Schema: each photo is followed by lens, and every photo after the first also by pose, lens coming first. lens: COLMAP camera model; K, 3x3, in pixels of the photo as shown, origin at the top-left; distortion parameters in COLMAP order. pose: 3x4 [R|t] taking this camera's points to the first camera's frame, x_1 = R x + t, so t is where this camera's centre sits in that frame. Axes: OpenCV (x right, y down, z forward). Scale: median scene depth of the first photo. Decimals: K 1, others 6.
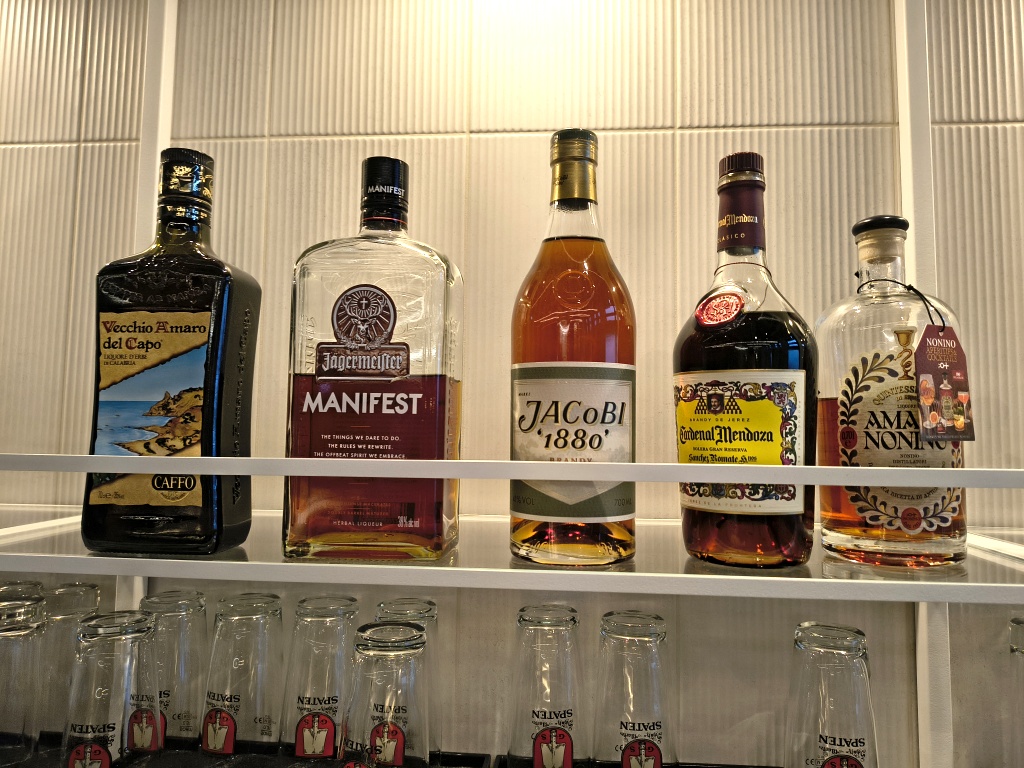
lens RADIAL K [[755.1, 0, 511.9], [0, 755.1, 402.9], [0, 0, 1]] dist [-0.002415, 0.000987]
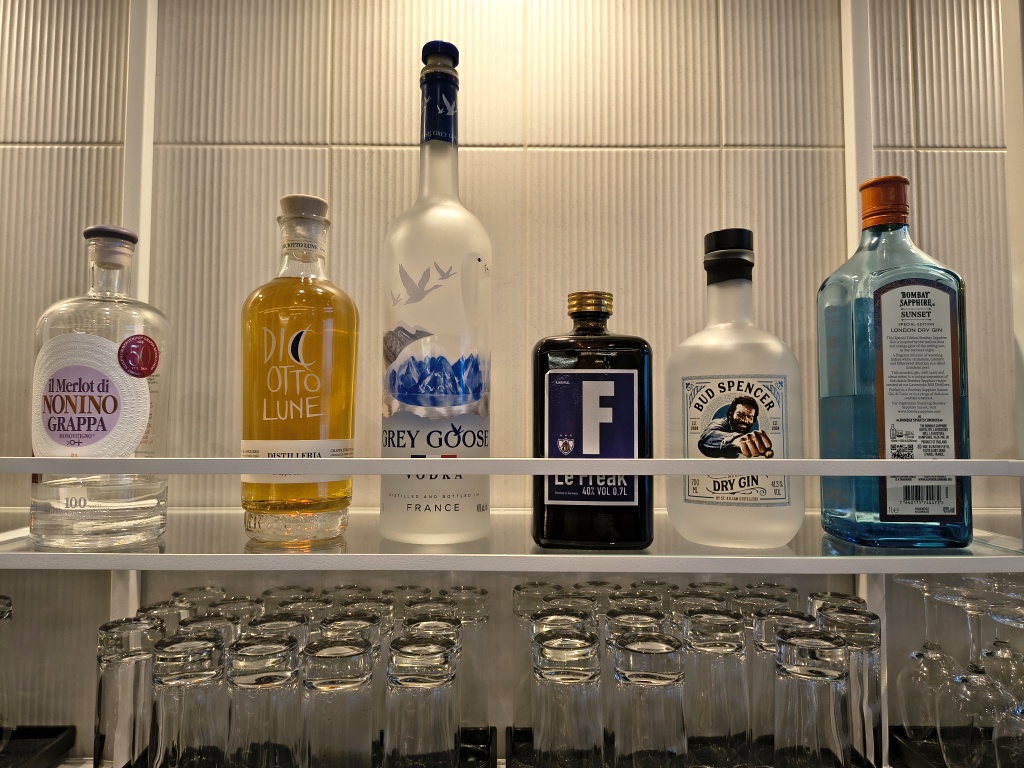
lens RADIAL K [[718.3, 0, 512.0], [0, 718.3, 384.0], [0, 0, 1]] dist [0.011483, -0.000704]
pose [[0.992456, -0.014877, 0.121699, -0.202125], [0.018078, 0.999518, -0.025242, -0.001578], [-0.121265, 0.027252, 0.992246, 0.016693]]
